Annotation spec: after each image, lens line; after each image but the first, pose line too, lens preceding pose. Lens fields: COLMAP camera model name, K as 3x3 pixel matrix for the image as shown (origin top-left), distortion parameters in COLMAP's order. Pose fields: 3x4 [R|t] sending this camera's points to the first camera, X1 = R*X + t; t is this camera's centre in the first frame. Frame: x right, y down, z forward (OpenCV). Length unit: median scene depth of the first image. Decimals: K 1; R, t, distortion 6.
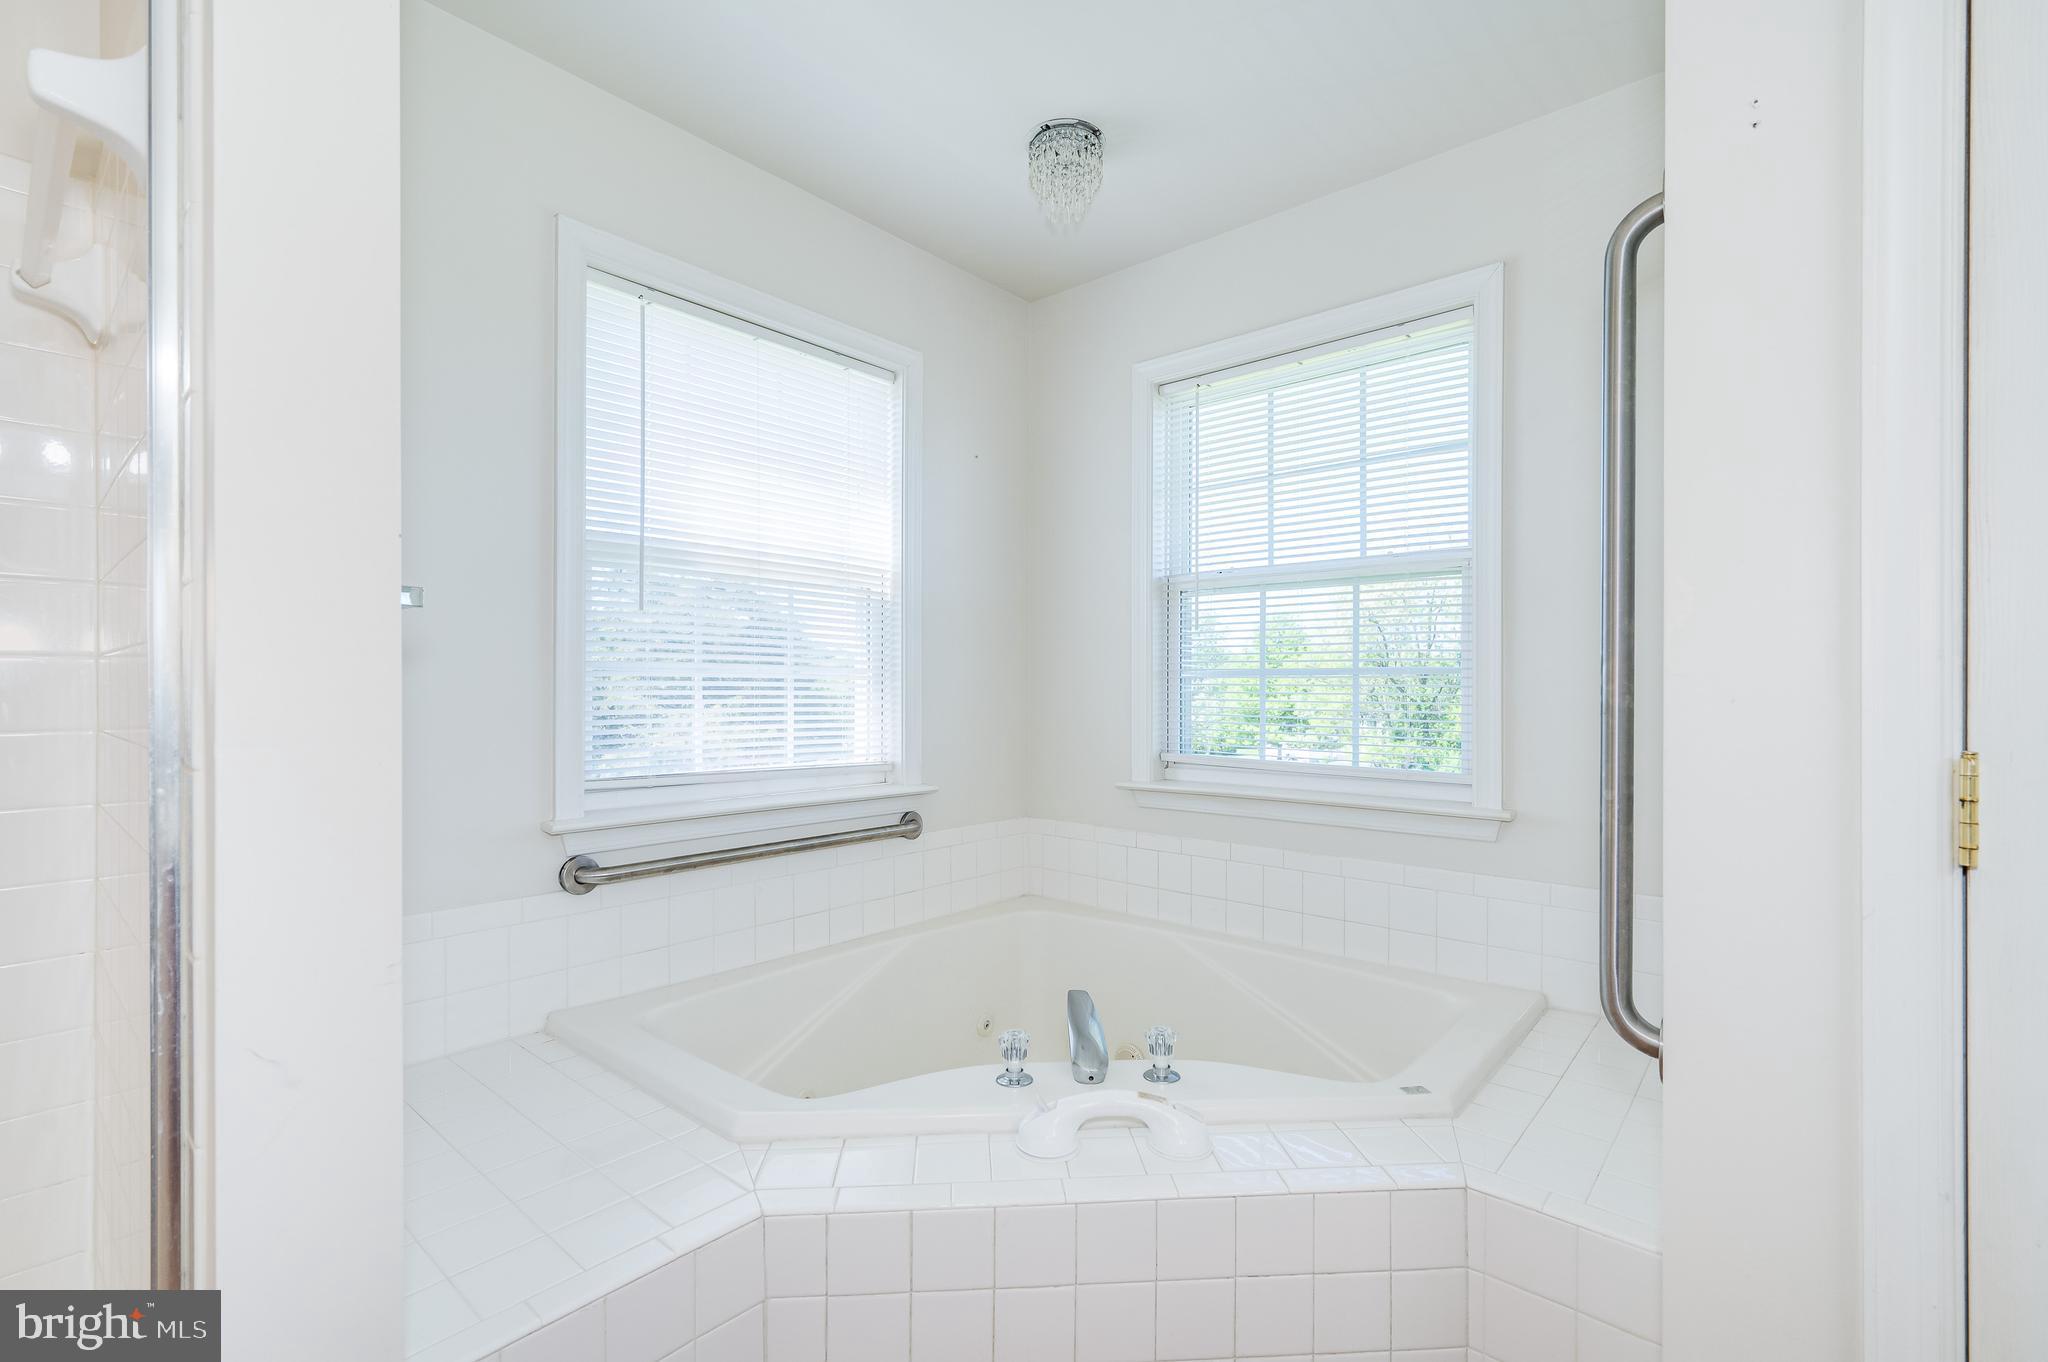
lens RADIAL K [[947.3, 0, 1026.3], [0, 947.3, 688.9], [0, 0, 1]] dist [0.001248, 0.000669]
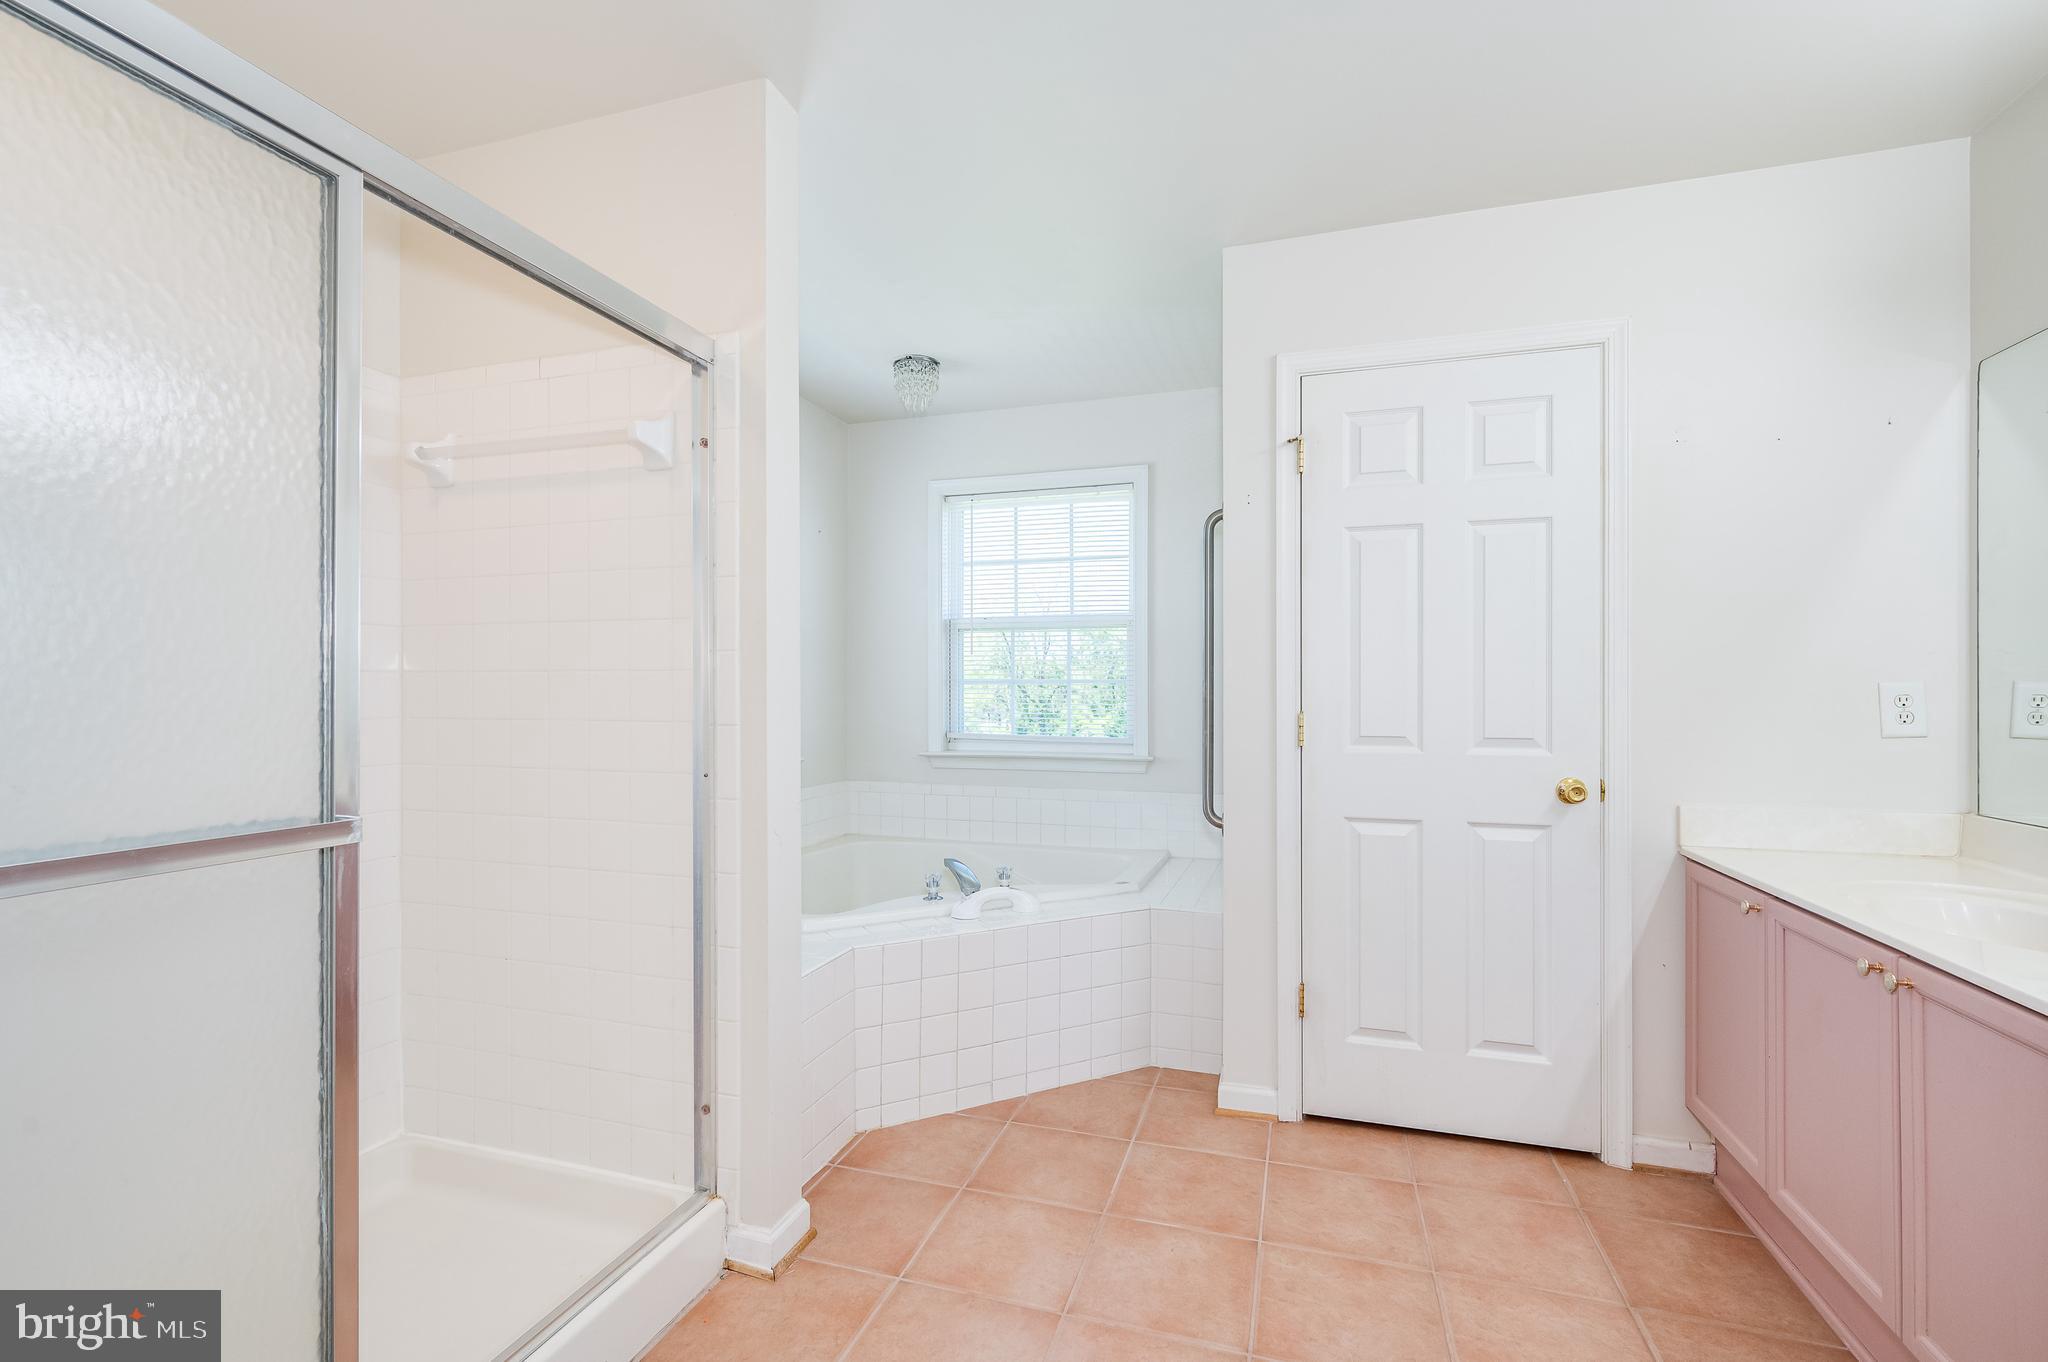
lens RADIAL K [[947.3, 0, 1016.3], [0, 947.3, 685.4], [0, 0, 1]] dist [0.001248, 0.000669]
pose [[0.927112, 0.000803, 0.374784, -0.410616], [0.001051, 0.999988, -0.004742, -0.003379], [-0.374783, 0.004791, 0.927100, -0.593987]]
